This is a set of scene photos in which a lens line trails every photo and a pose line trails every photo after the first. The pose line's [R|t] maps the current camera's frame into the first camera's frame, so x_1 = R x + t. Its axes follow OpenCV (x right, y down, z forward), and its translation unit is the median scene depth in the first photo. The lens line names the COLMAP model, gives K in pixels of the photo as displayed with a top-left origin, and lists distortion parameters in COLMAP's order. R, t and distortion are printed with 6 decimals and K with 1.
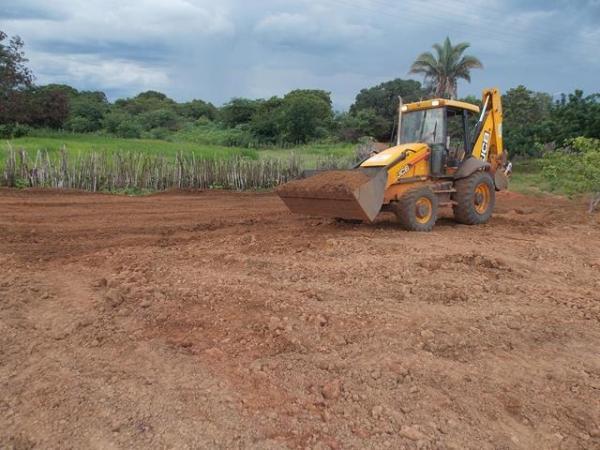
lens RADIAL K [[427.0, 0, 298.9], [0, 427.0, 218.9], [0, 0, 1]] dist [0.061573, -0.015700]
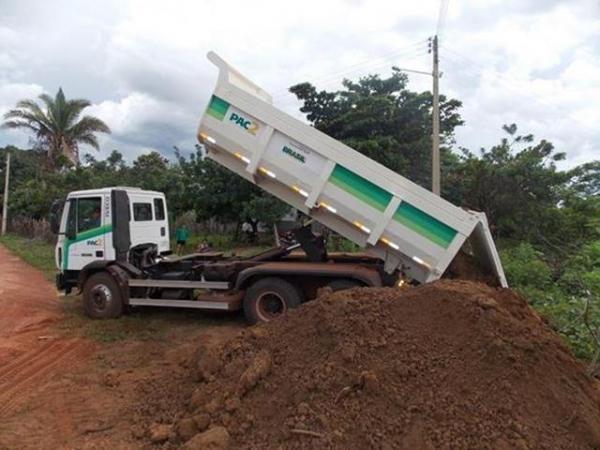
lens RADIAL K [[401.6, 0, 303.0], [0, 401.6, 226.0], [0, 0, 1]] dist [0.004279, -0.001141]
pose [[0.717634, -0.013803, 0.696283, 0.153834], [0.143771, 0.981203, -0.128729, -0.028407], [-0.681418, 0.192486, 0.706129, 0.254507]]
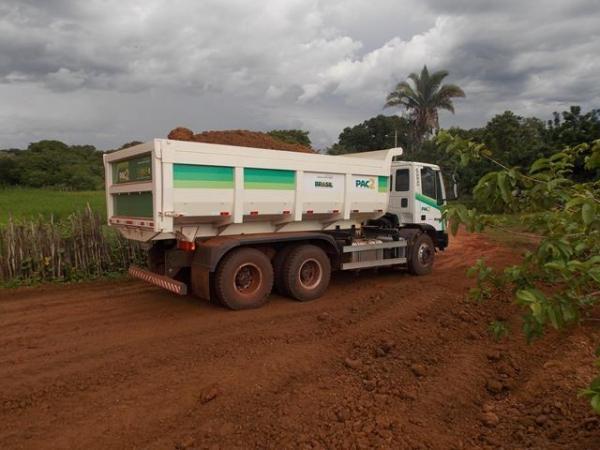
lens RADIAL K [[427.0, 0, 302.1], [0, 427.0, 223.7], [0, 0, 1]] dist [0.061573, -0.015700]
pose [[0.998781, -0.049313, -0.001975, 0.071417], [0.048944, 0.994851, -0.088745, -0.018188], [0.006342, 0.088540, 0.996052, 0.118841]]
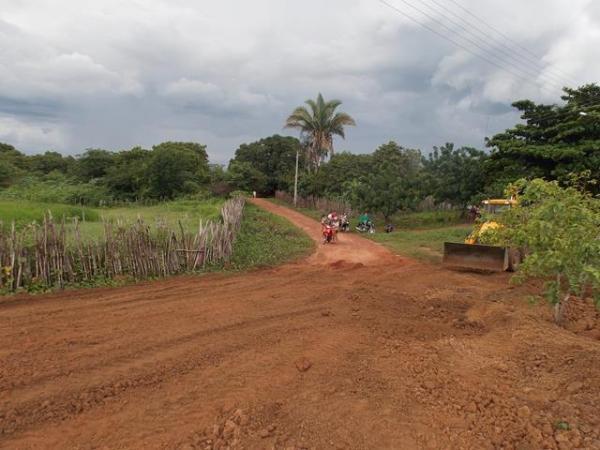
lens RADIAL K [[427.0, 0, 299.8], [0, 427.0, 217.6], [0, 0, 1]] dist [0.061573, -0.015700]
pose [[0.966745, -0.023122, 0.254694, 0.040722], [0.056592, 0.990557, -0.124879, -0.016998], [-0.249402, 0.135140, 0.958924, 0.105778]]
